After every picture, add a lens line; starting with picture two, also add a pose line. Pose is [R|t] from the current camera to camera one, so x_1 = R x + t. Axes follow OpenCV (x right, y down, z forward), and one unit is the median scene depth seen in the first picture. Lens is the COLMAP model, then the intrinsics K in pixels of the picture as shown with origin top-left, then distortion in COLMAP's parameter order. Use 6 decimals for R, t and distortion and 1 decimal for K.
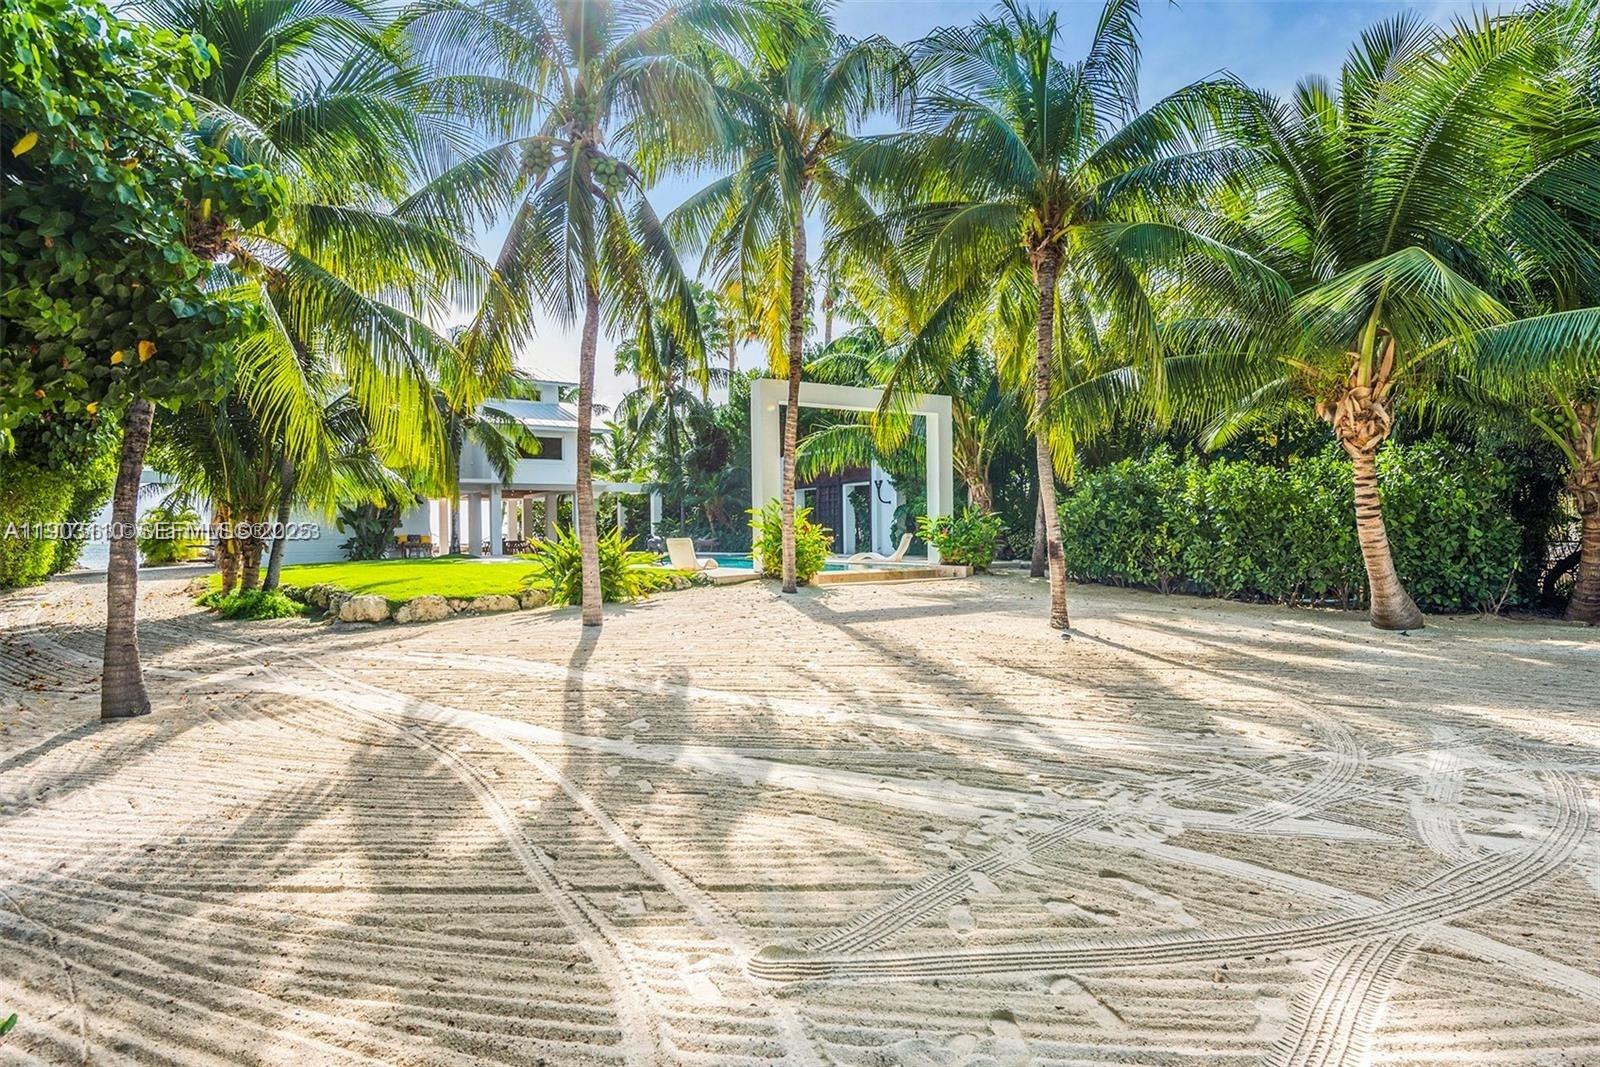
lens RADIAL K [[896.9, 0, 800.0], [0, 896.9, 533.5], [0, 0, 1]] dist [-0.000599, -0.000384]
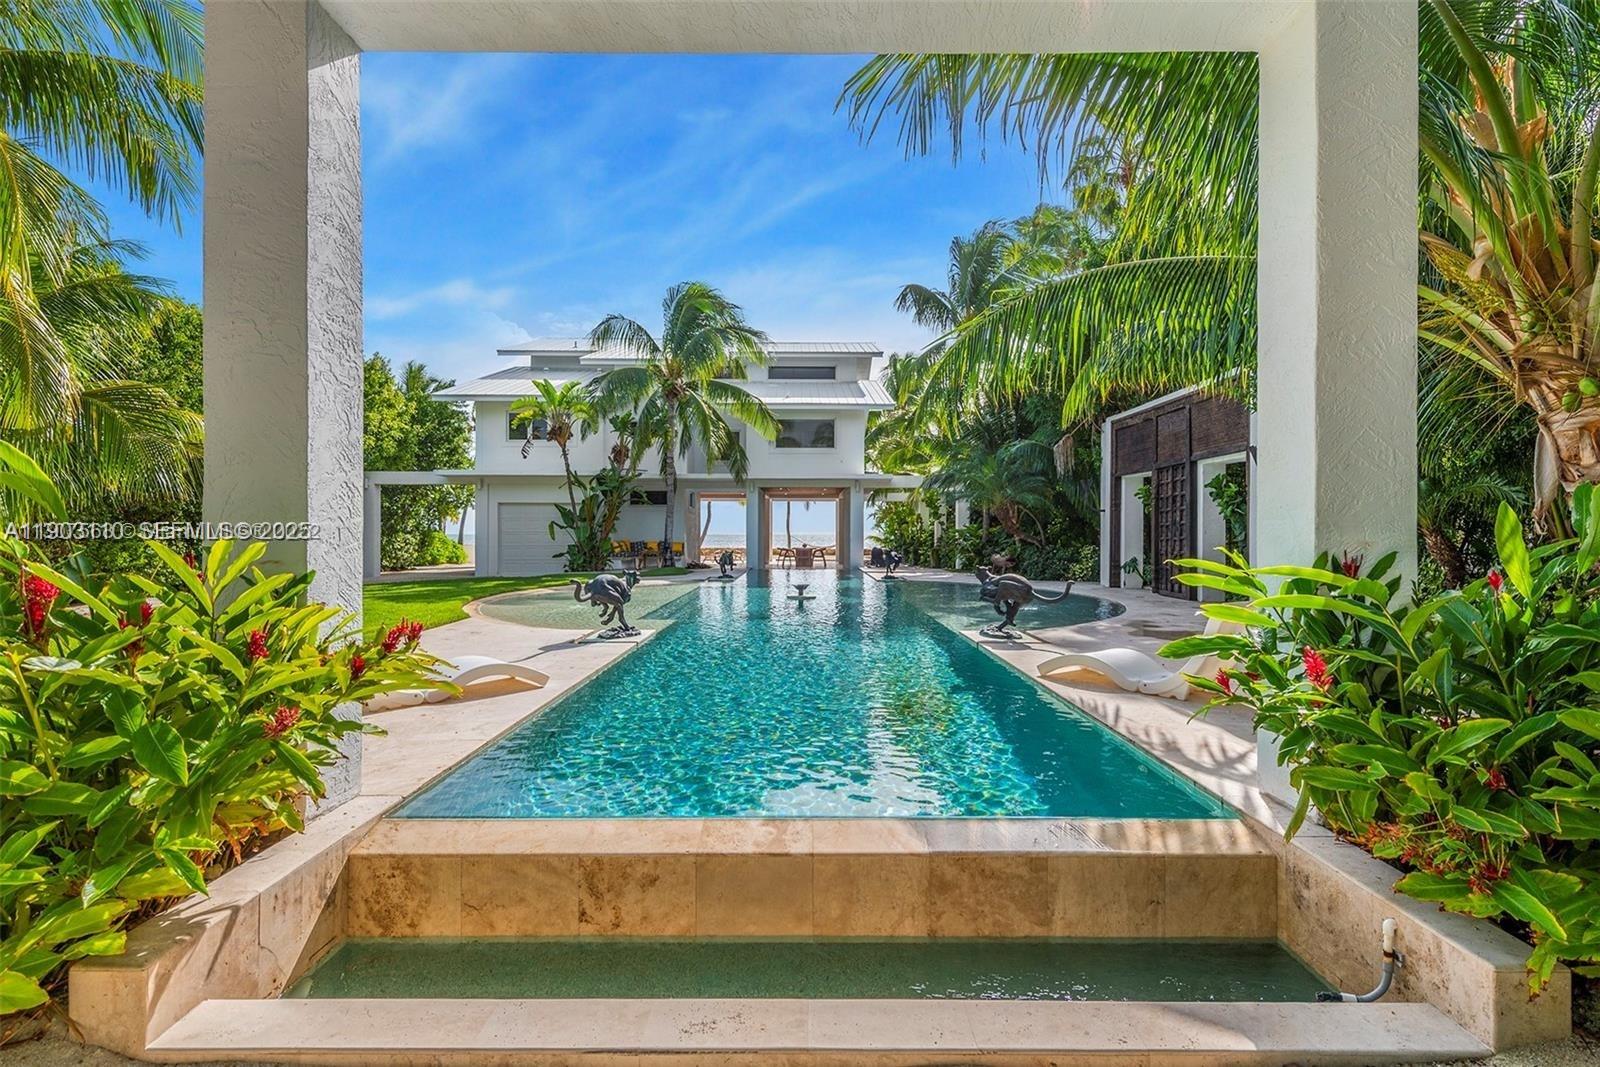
lens RADIAL K [[784.9, 0, 800.0], [0, 784.9, 533.5], [0, 0, 1]] dist [0.038115, 0.000098]
pose [[0.852092, 0.014931, -0.523179, 0.082511], [-0.012614, 0.999889, 0.007991, -0.013218], [0.523240, -0.000210, 0.852185, 0.438482]]
